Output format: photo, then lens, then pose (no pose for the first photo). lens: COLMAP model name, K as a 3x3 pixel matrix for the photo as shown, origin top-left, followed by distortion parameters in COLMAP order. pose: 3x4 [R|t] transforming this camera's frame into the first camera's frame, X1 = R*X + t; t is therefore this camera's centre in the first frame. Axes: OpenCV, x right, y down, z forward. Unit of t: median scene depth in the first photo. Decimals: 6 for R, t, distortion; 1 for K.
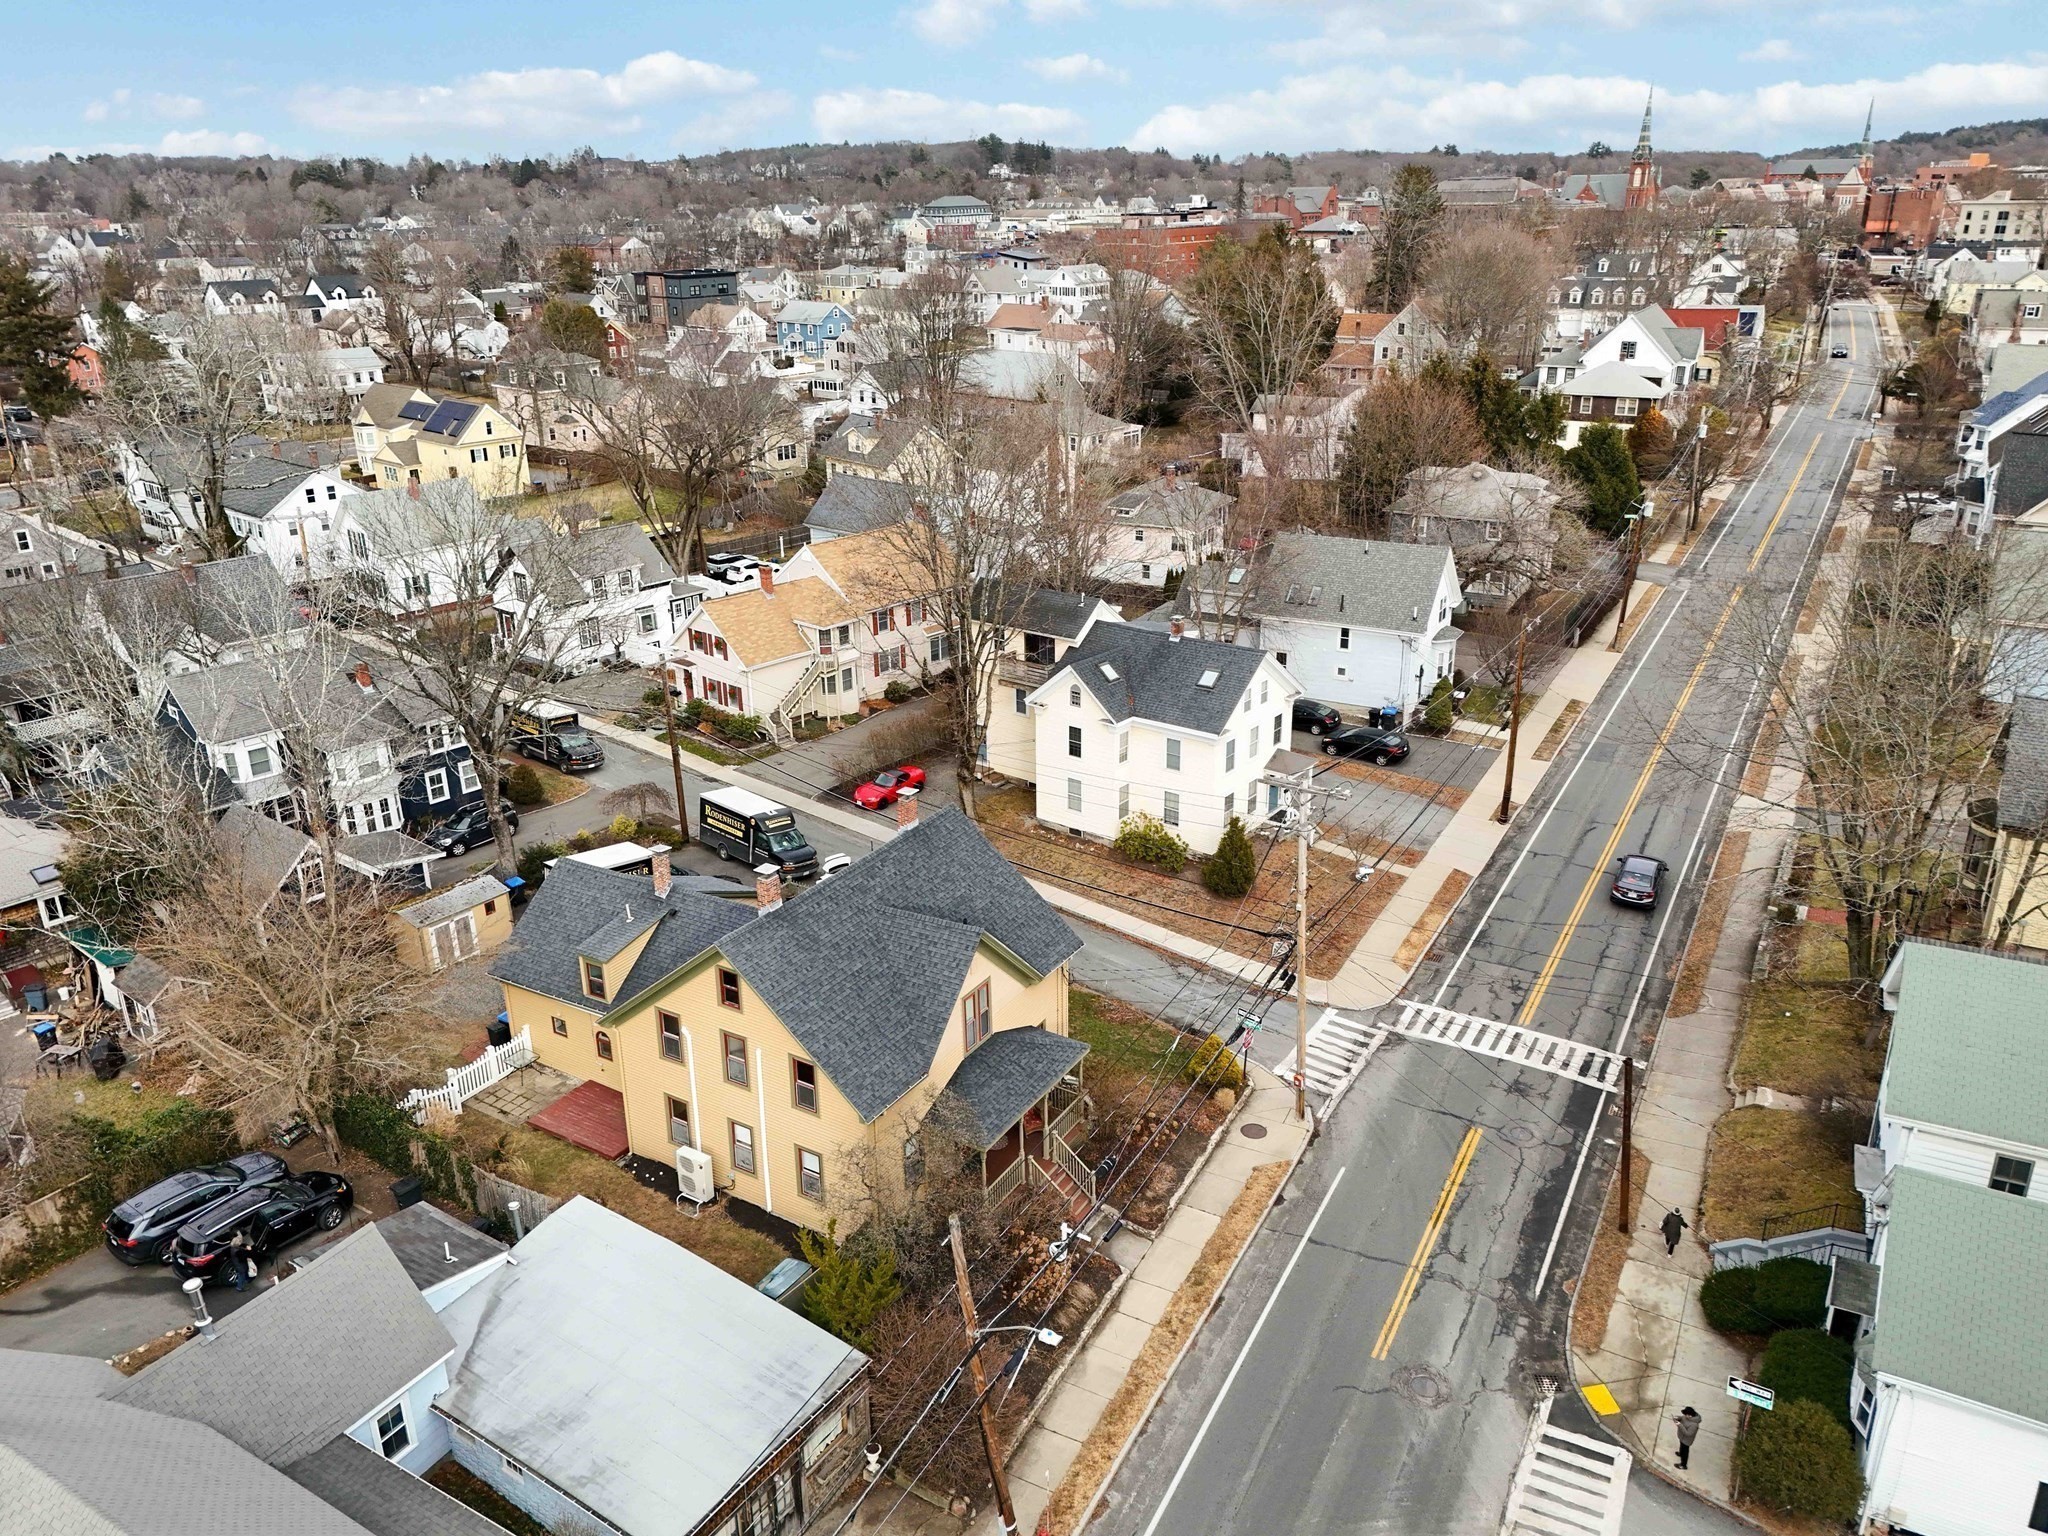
lens RADIAL K [[1504.0, 0, 1023.9], [0, 1504.0, 763.7], [0, 0, 1]] dist [0.084245, -0.089012]
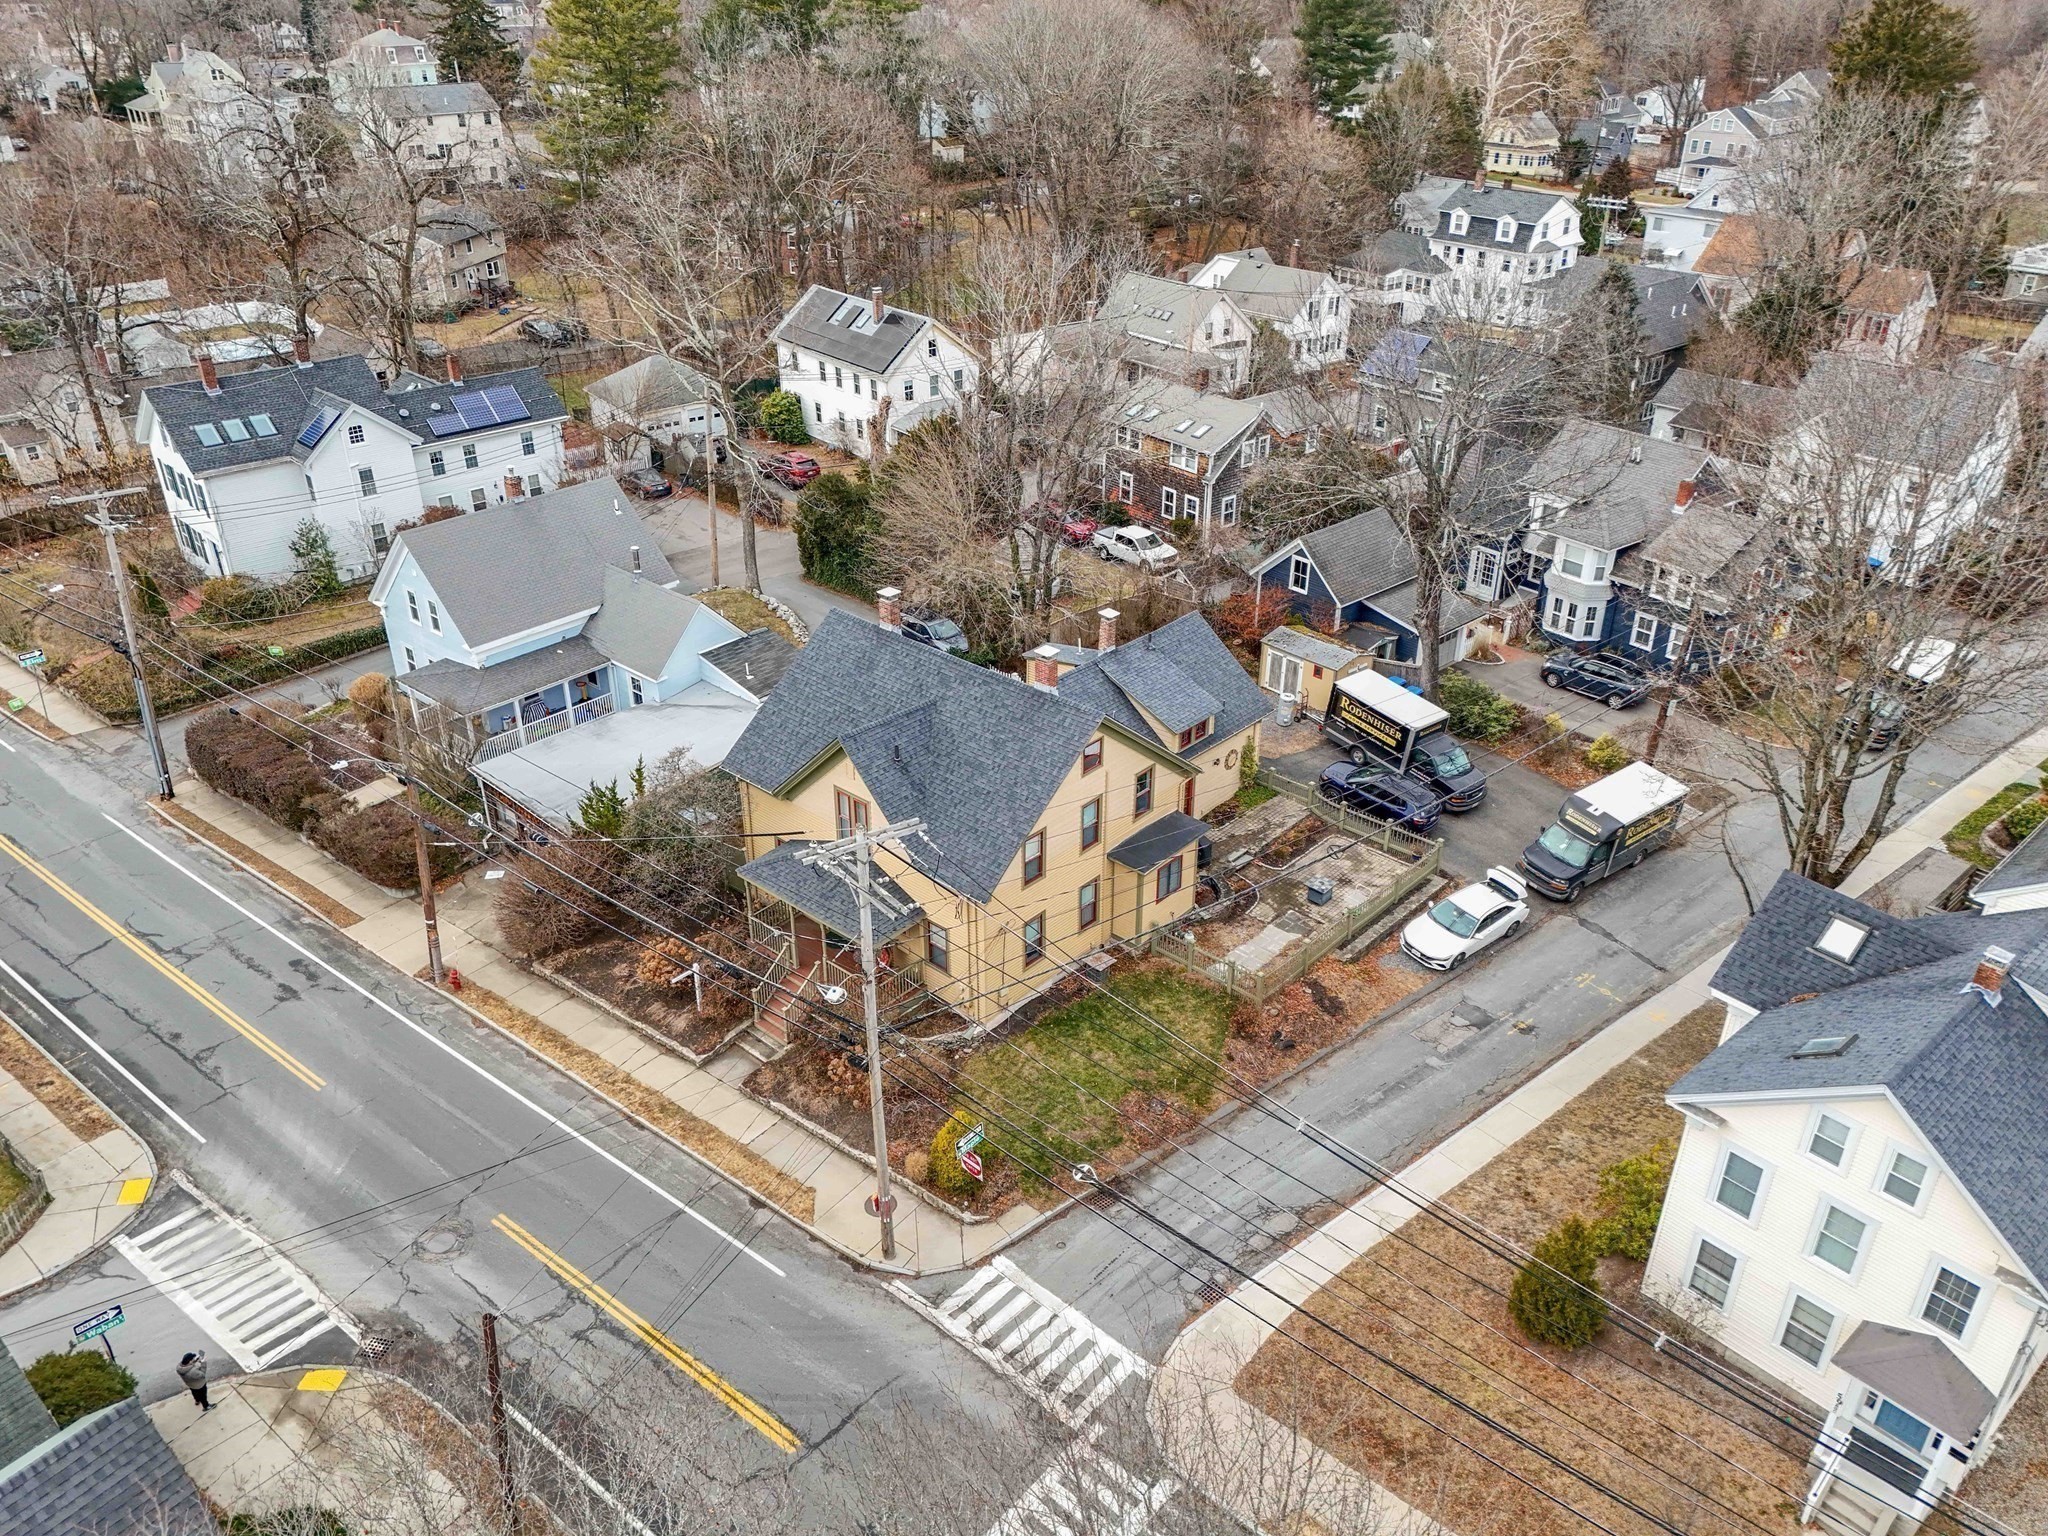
lens RADIAL K [[1502.3, 0, 1024.0], [0, 1502.3, 768.0], [0, 0, 1]] dist [0.080816, -0.073291]
pose [[-0.179660, 0.489108, -0.853520, 0.723733], [-0.348953, 0.779529, 0.520160, -0.387619], [0.919757, 0.391291, 0.030626, 0.977064]]
